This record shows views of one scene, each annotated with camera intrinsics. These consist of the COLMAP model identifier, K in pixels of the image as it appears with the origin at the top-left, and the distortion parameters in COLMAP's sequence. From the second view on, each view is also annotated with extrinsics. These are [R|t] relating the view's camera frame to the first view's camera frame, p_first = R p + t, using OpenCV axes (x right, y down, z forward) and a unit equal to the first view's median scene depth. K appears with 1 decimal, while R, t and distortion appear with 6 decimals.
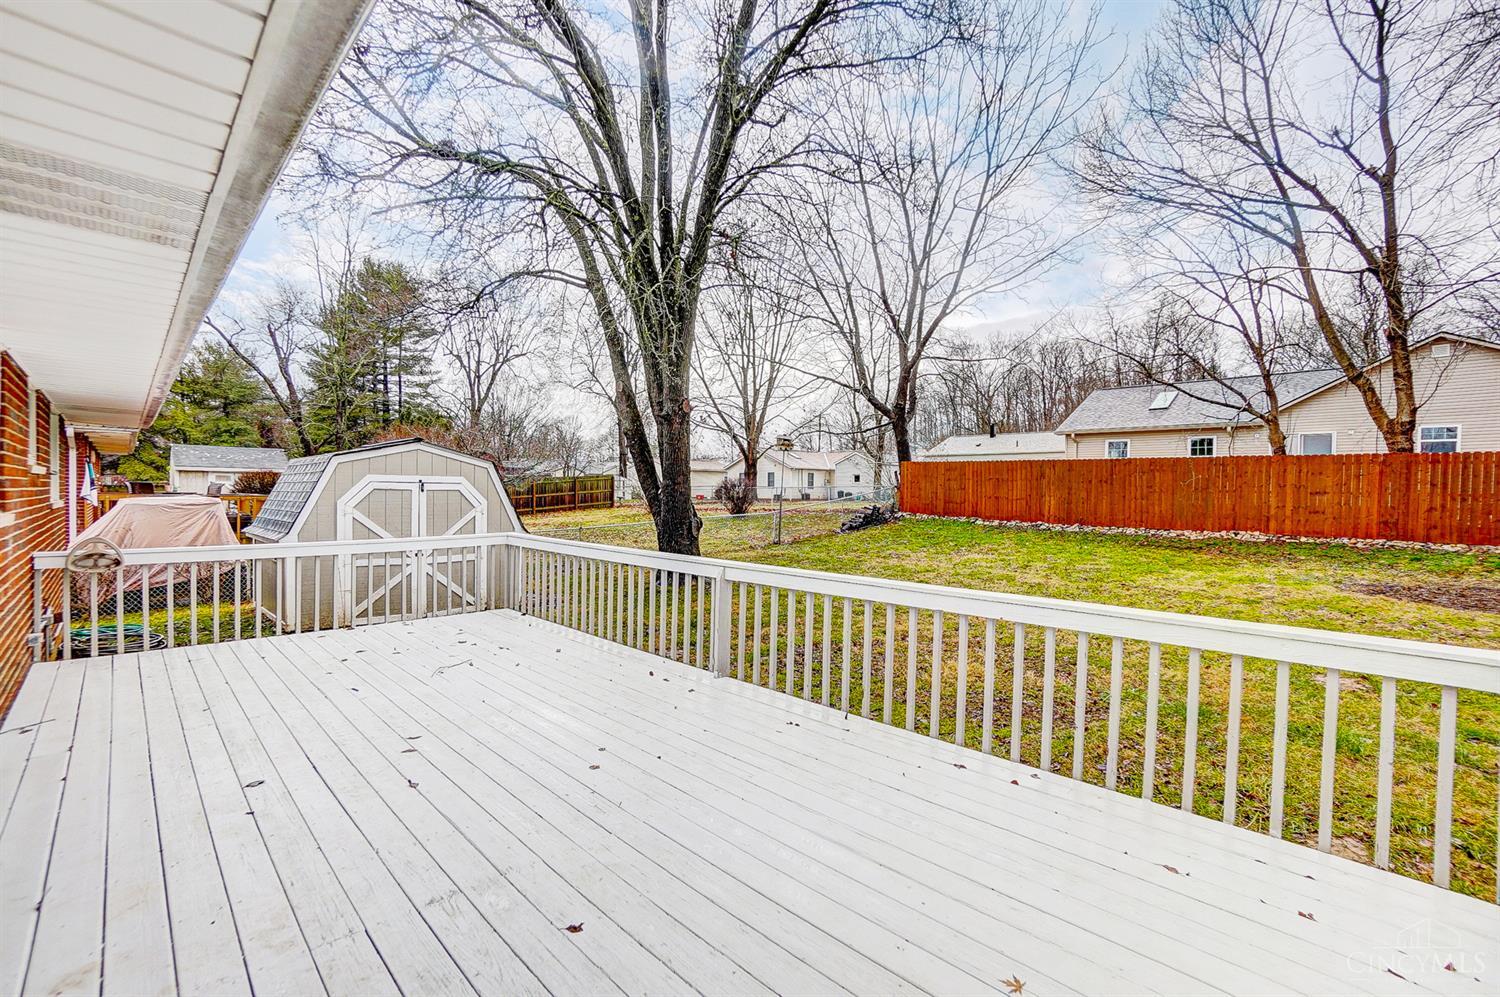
lens RADIAL K [[656.5, 0, 735.6], [0, 656.5, 494.4], [0, 0, 1]] dist [-0.016031, -0.000139]
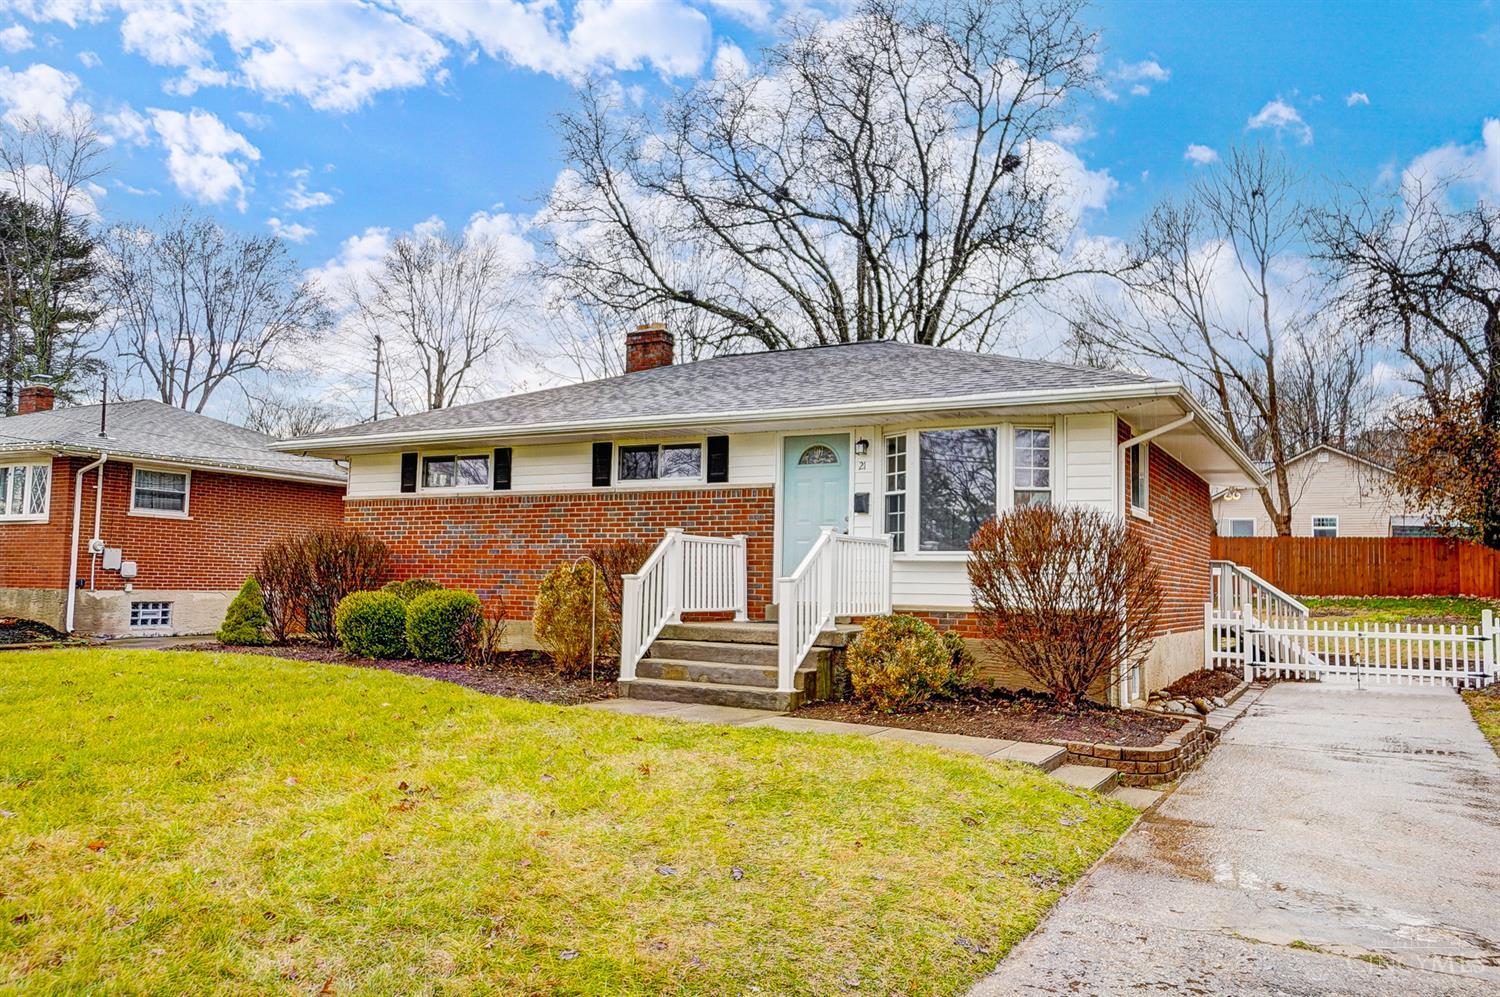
lens RADIAL K [[1093.7, 0, 748.8], [0, 1093.7, 504.3], [0, 0, 1]] dist [0.070845, -0.003438]
pose [[0.955288, 0.027855, 0.294363, -0.841371], [-0.003892, 0.996651, -0.081678, 0.070587], [-0.295653, 0.076880, 0.952197, -1.002854]]
